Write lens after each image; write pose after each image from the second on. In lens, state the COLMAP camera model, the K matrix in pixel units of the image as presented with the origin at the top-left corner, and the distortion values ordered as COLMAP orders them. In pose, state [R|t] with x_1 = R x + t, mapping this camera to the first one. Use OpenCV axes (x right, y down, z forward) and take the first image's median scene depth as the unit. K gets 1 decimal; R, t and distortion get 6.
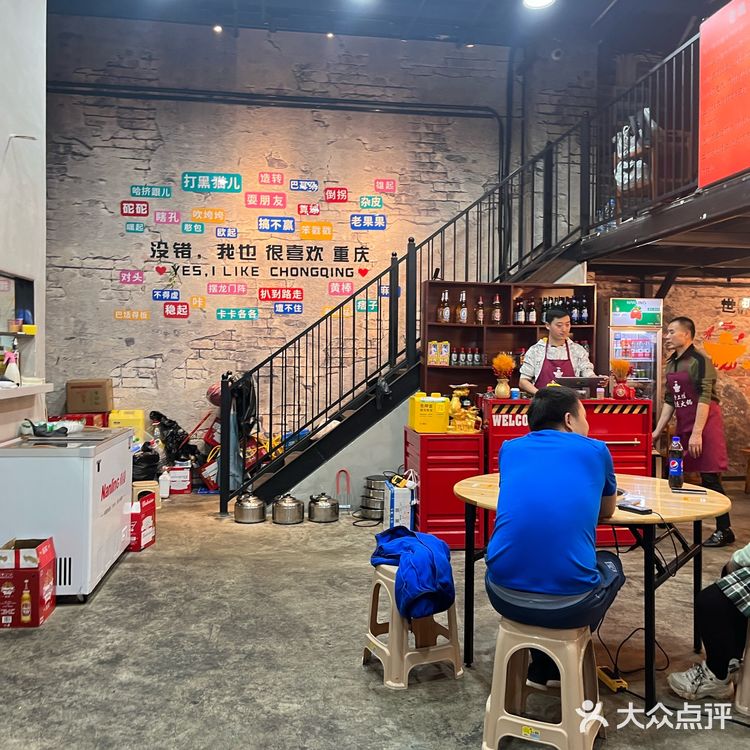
lens RADIAL K [[756.1, 0, 374.9], [0, 756.1, 375.5], [0, 0, 1]] dist [0.021491, 0.000000]
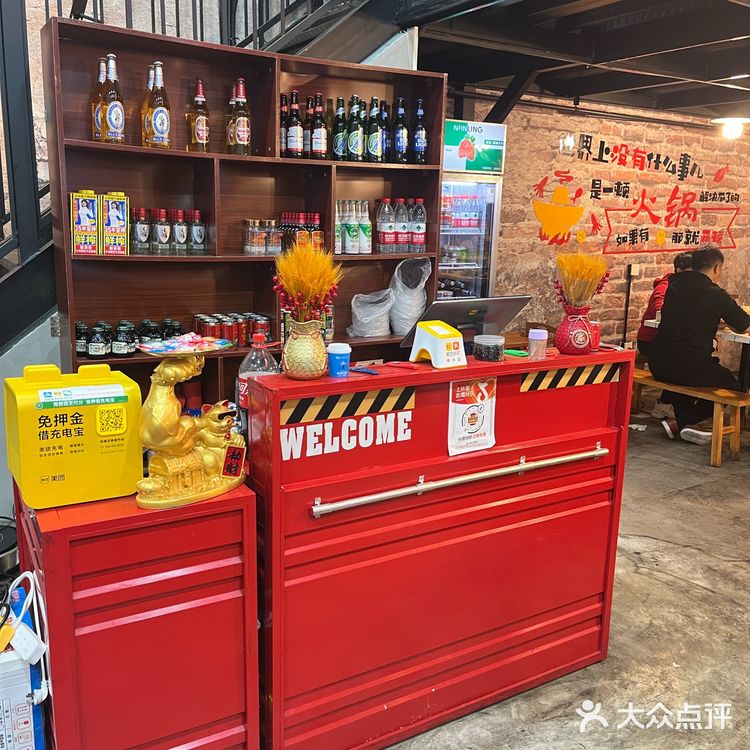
lens RADIAL K [[756.1, 0, 379.0], [0, 756.1, 376.5], [0, 0, 1]] dist [0.021491, 0.000000]
pose [[0.914787, -0.070147, 0.397799, 0.053654], [-0.010828, 0.980194, 0.197745, -0.030304], [-0.403791, -0.185201, 0.895909, 0.567059]]
